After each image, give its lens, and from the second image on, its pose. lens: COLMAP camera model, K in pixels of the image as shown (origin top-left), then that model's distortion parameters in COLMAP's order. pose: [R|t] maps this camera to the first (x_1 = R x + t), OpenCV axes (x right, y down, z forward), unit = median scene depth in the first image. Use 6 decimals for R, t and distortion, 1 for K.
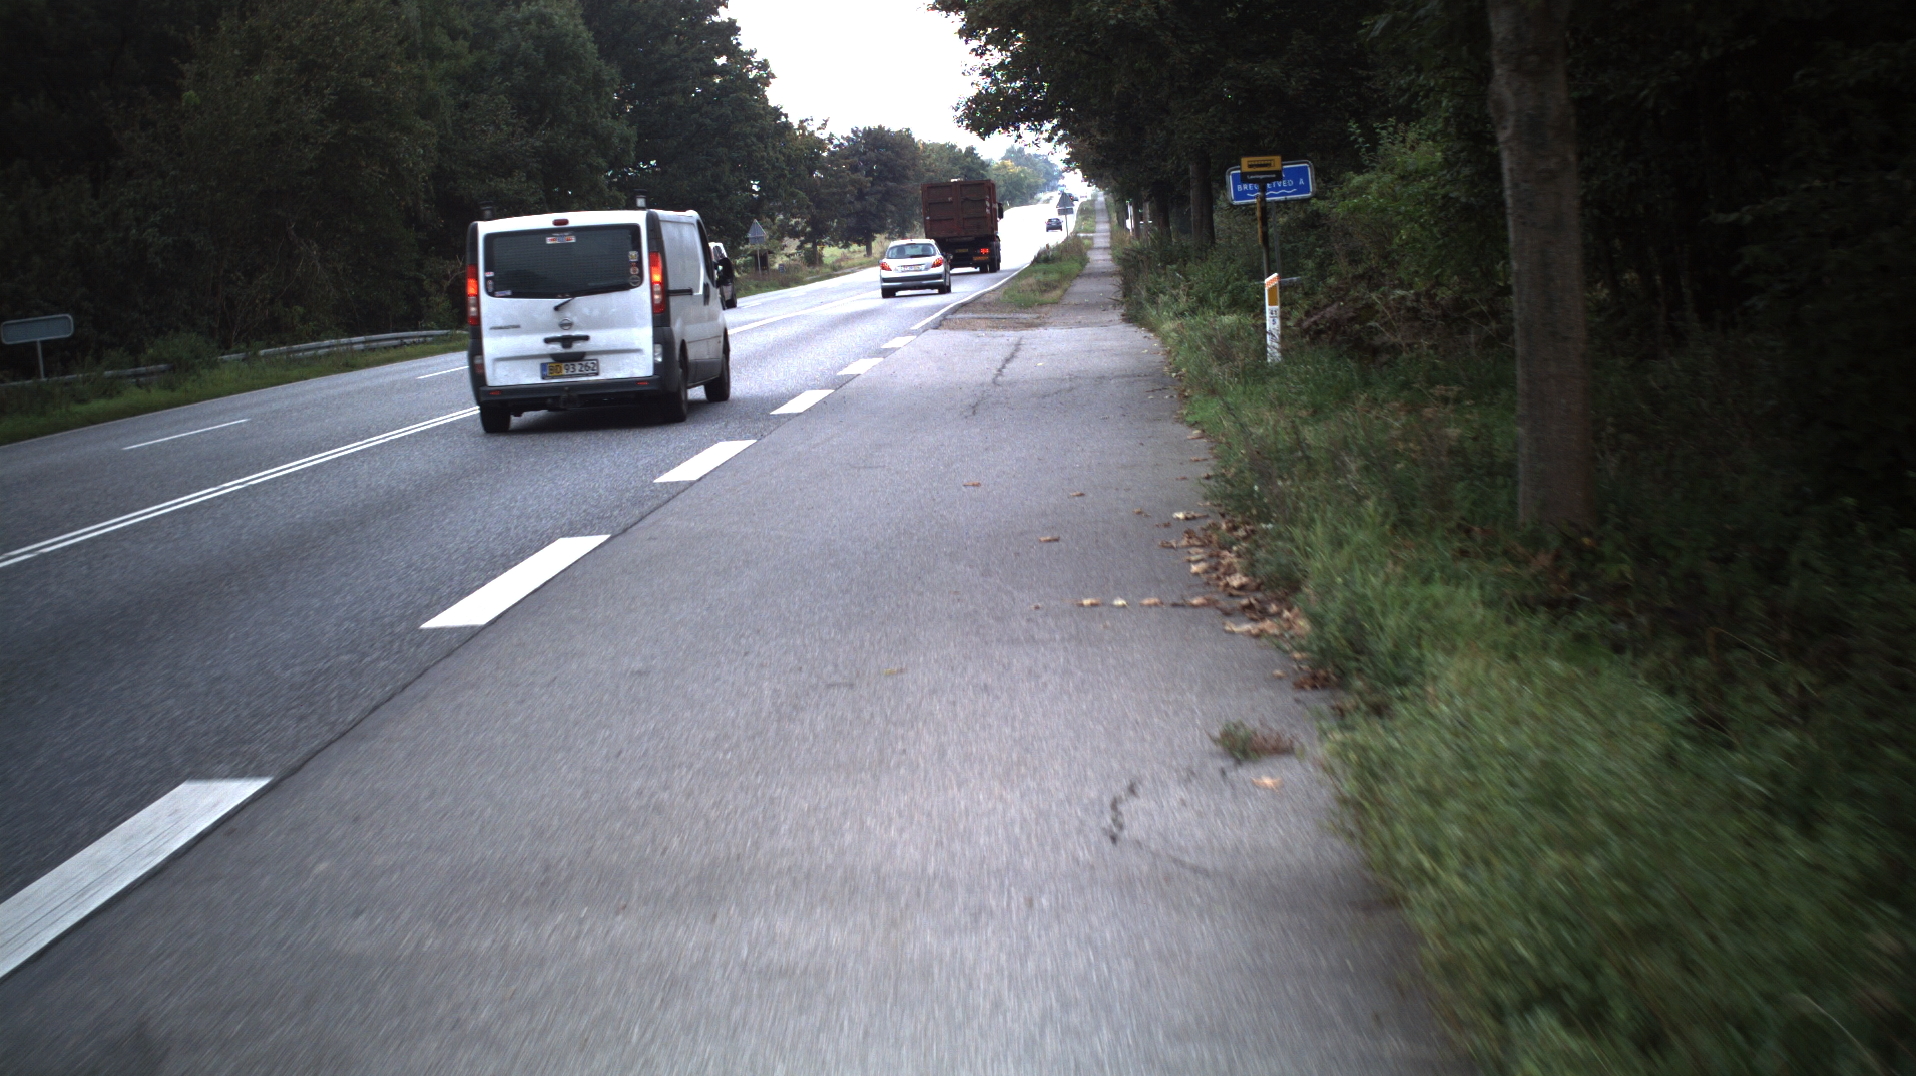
lens RADIAL K [[3230.3, 0, 954.4], [0, 3230.3, 544.9], [0, 0, 1]] dist [-0.244114, 0.000000]
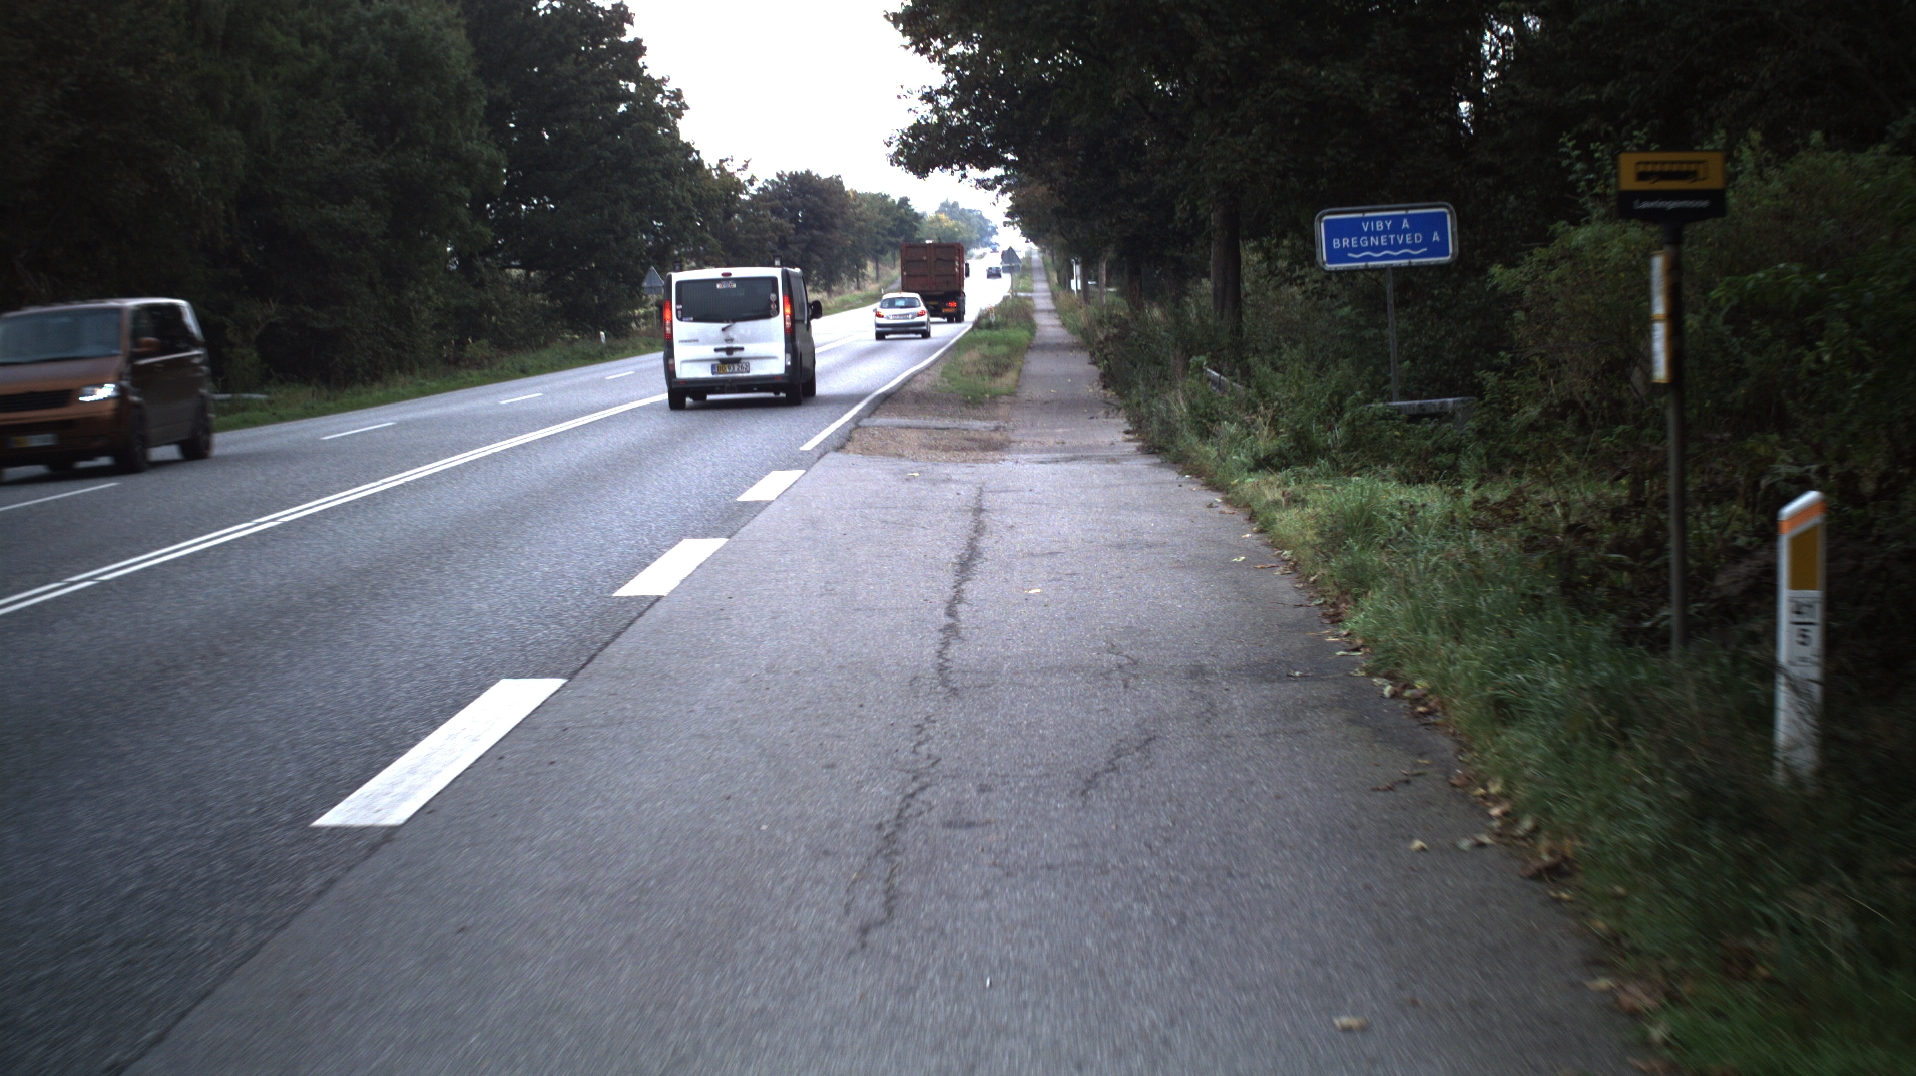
lens RADIAL K [[3230.3, 0, 958.0], [0, 3230.3, 539.7], [0, 0, 1]] dist [-0.244114, 0.000000]
pose [[0.999141, 0.032855, 0.025237, 0.001363], [-0.032385, 0.999298, -0.018823, -0.026937], [-0.025838, 0.017989, 0.999504, 0.258441]]
